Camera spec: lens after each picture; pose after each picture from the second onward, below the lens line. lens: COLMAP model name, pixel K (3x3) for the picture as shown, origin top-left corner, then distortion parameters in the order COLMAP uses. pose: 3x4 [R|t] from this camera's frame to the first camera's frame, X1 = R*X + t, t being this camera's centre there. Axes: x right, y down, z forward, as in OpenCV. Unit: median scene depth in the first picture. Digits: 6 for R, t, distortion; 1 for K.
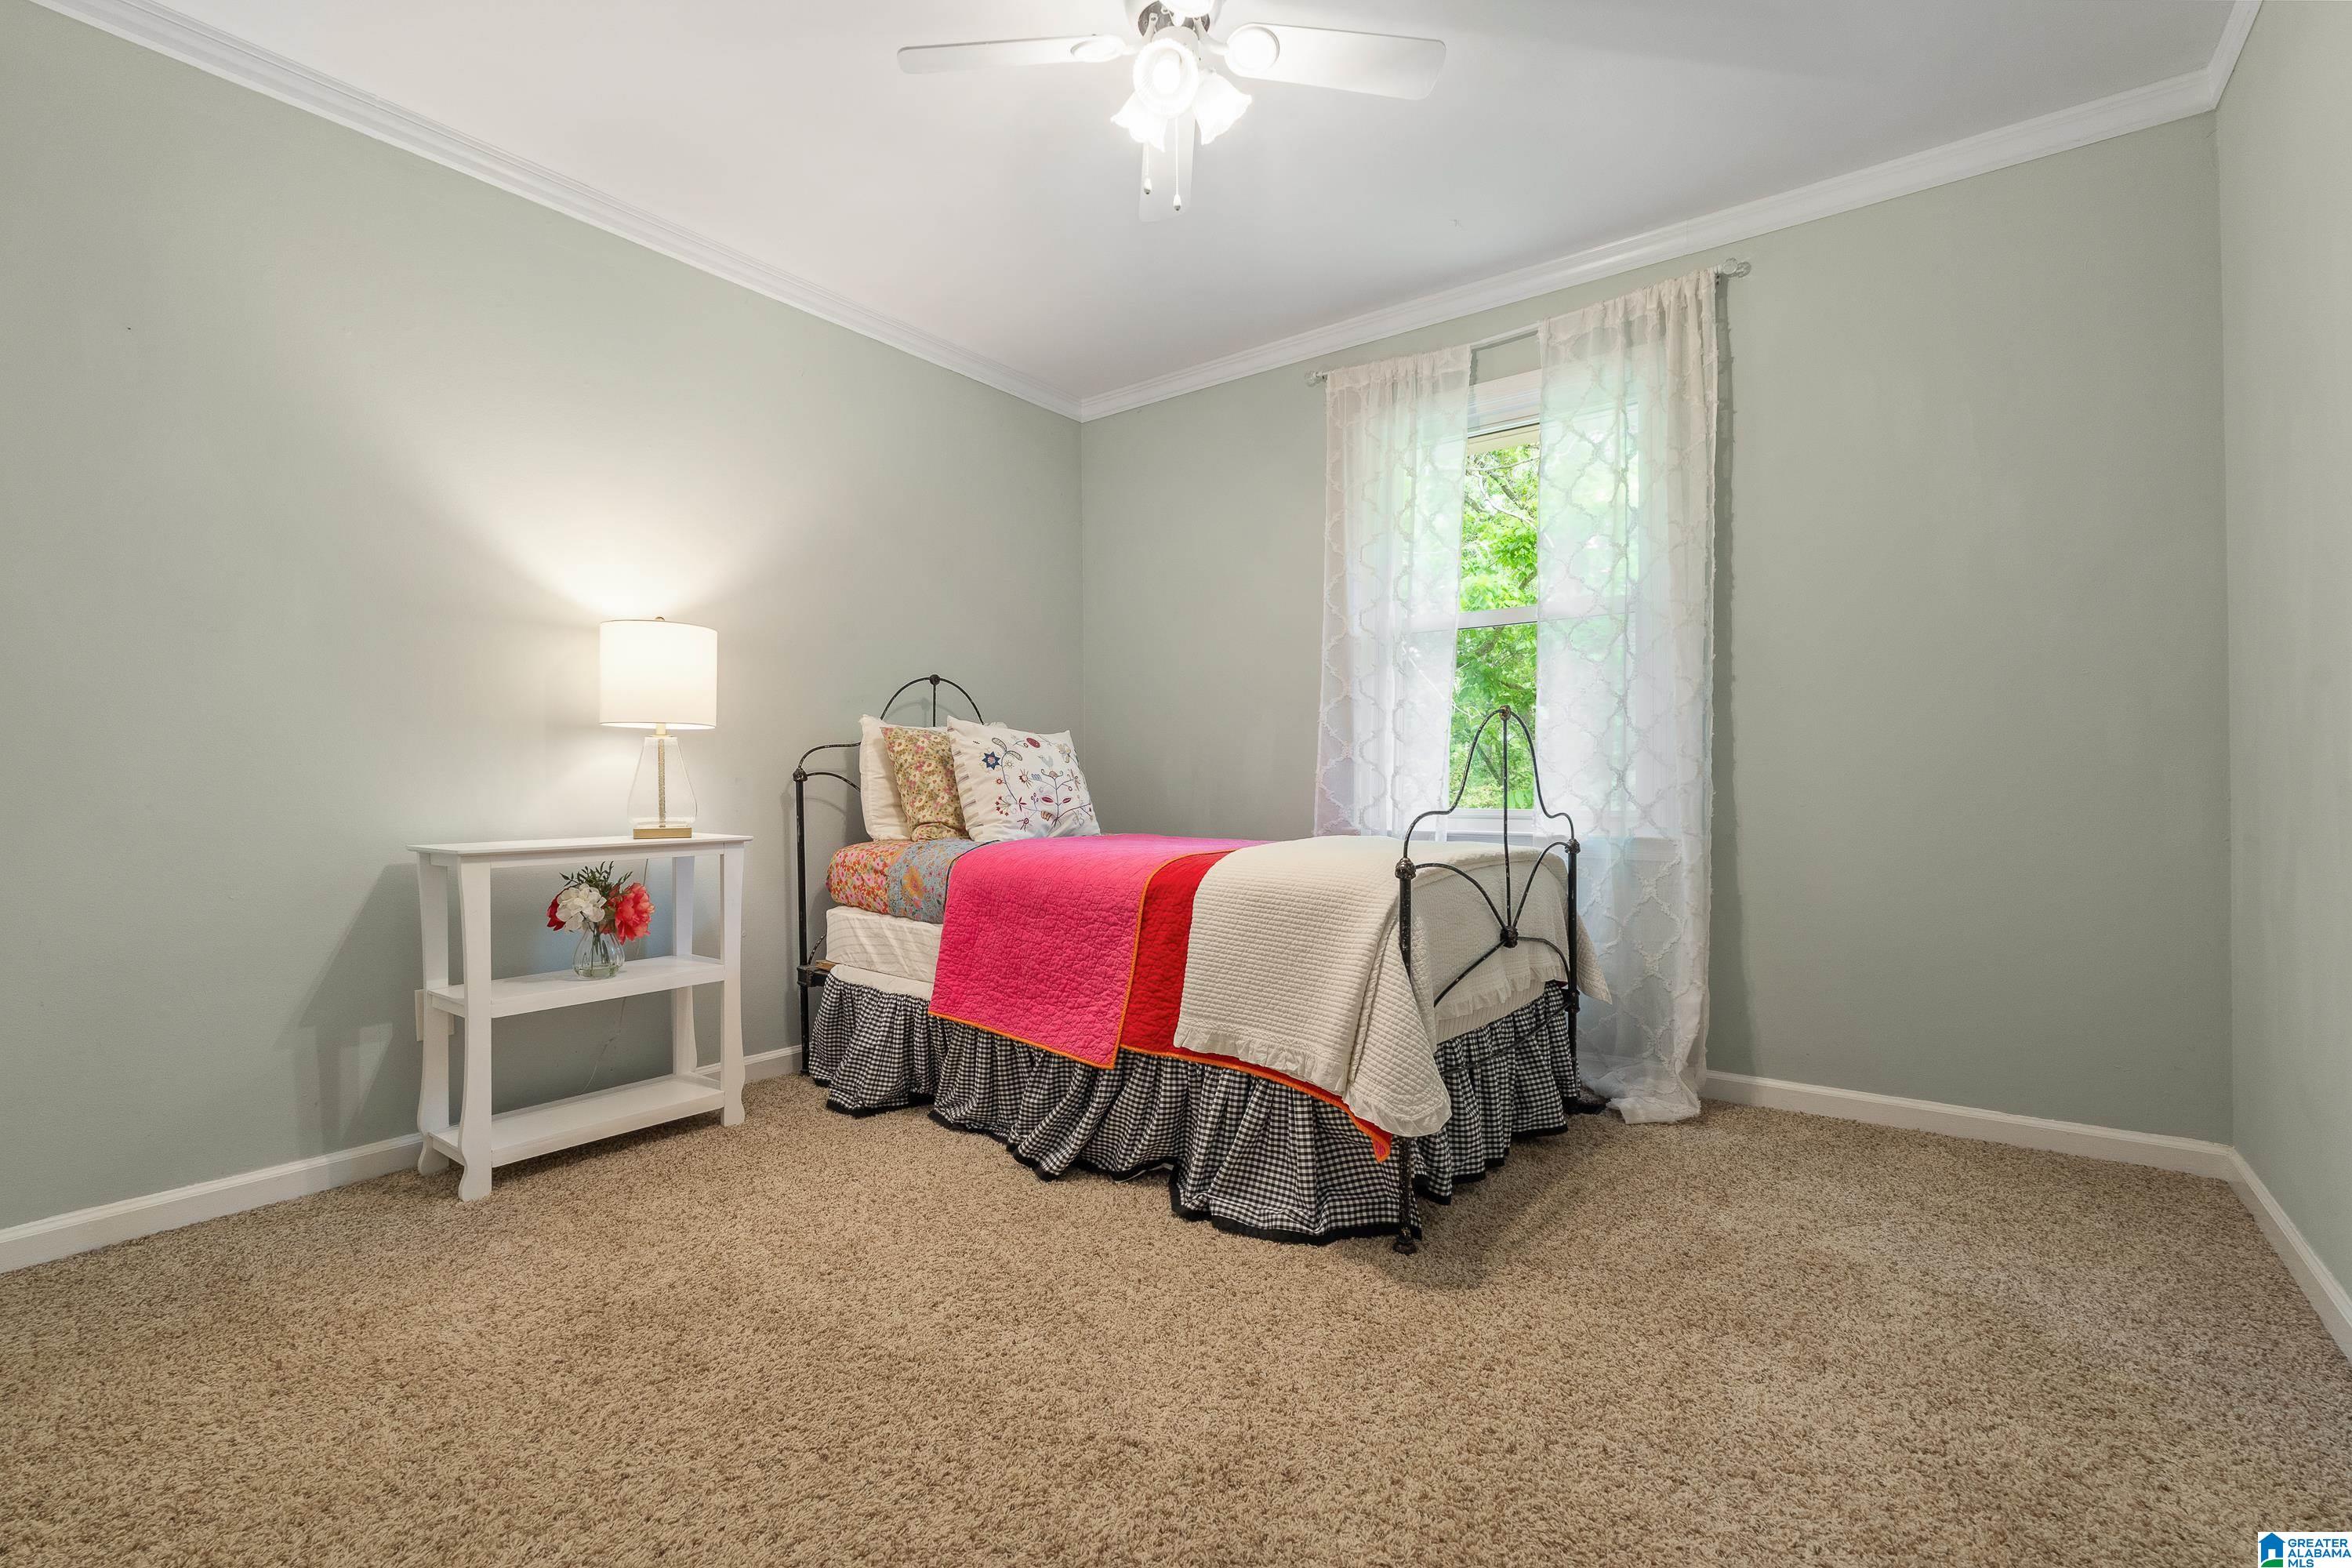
lens RADIAL K [[1038.1, 0, 1179.3], [0, 1038.1, 777.8], [0, 0, 1]] dist [-0.003515, 0.000000]
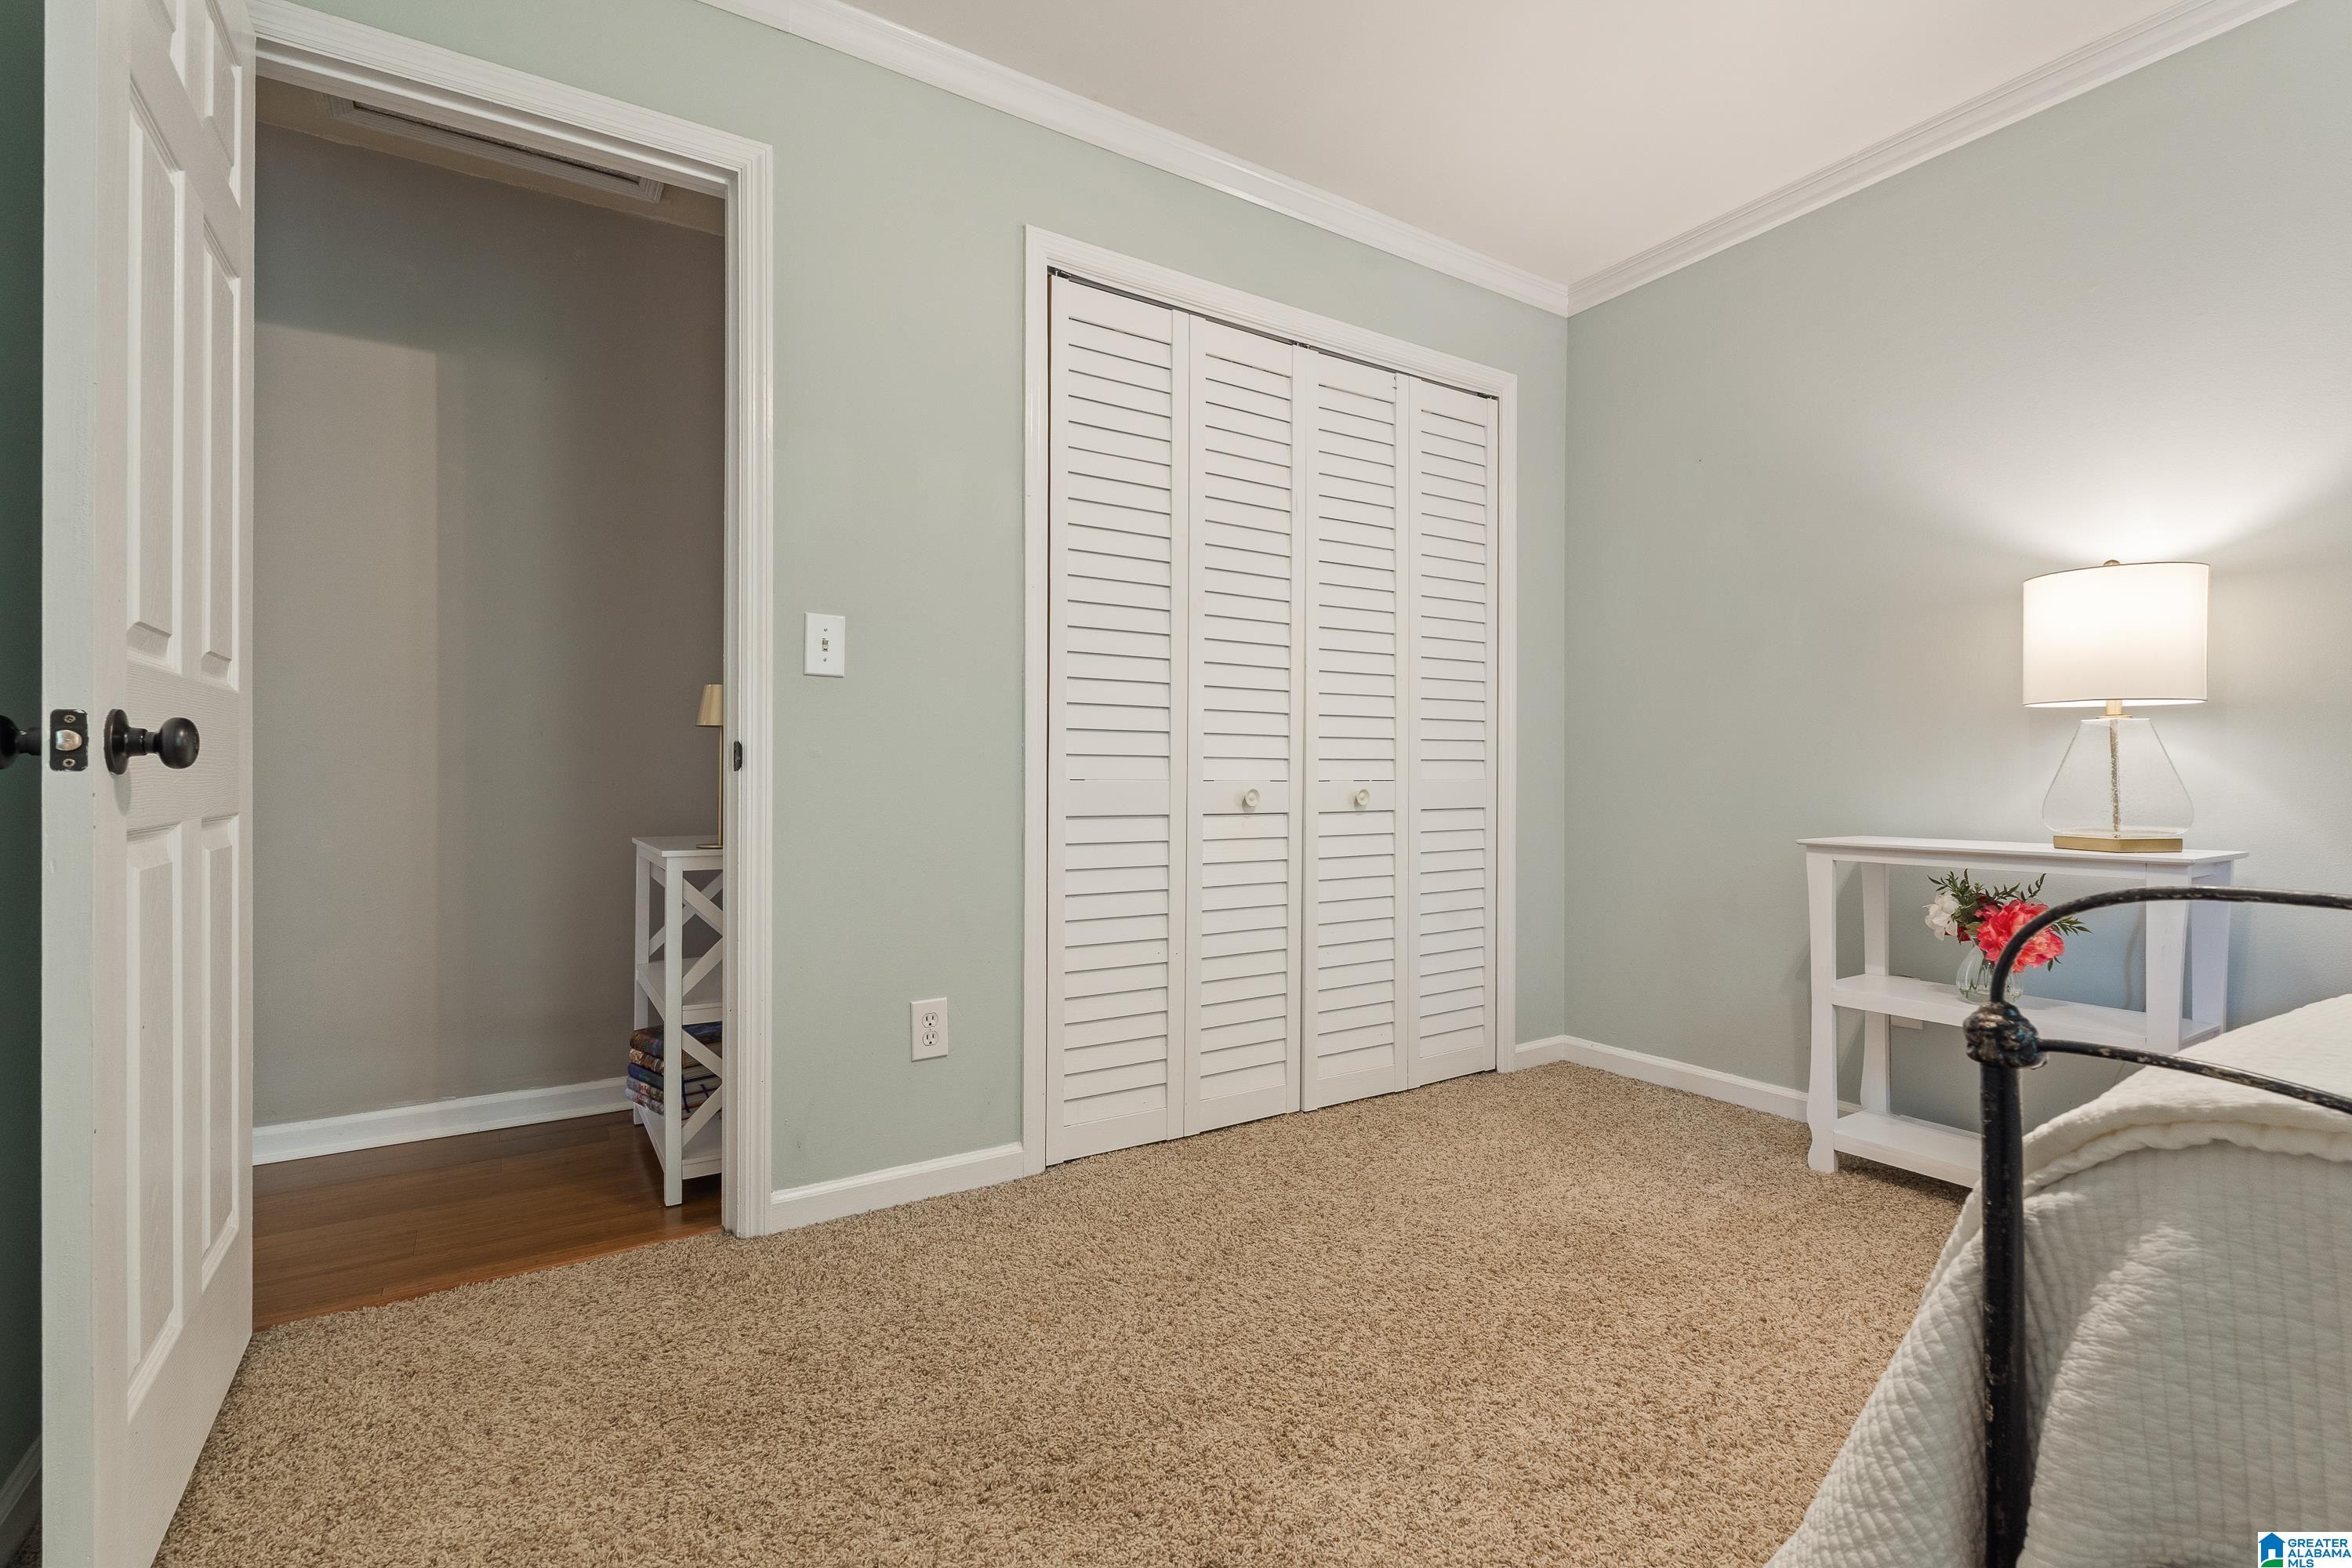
lens RADIAL K [[1038.1, 0, 1176.1], [0, 1038.1, 779.9], [0, 0, 1]] dist [-0.003515, 0.000000]
pose [[-0.349899, -0.000188, -0.936788, 0.493879], [-0.004956, 0.999986, 0.001651, 0.008713], [0.936774, 0.005221, -0.349895, 0.686403]]
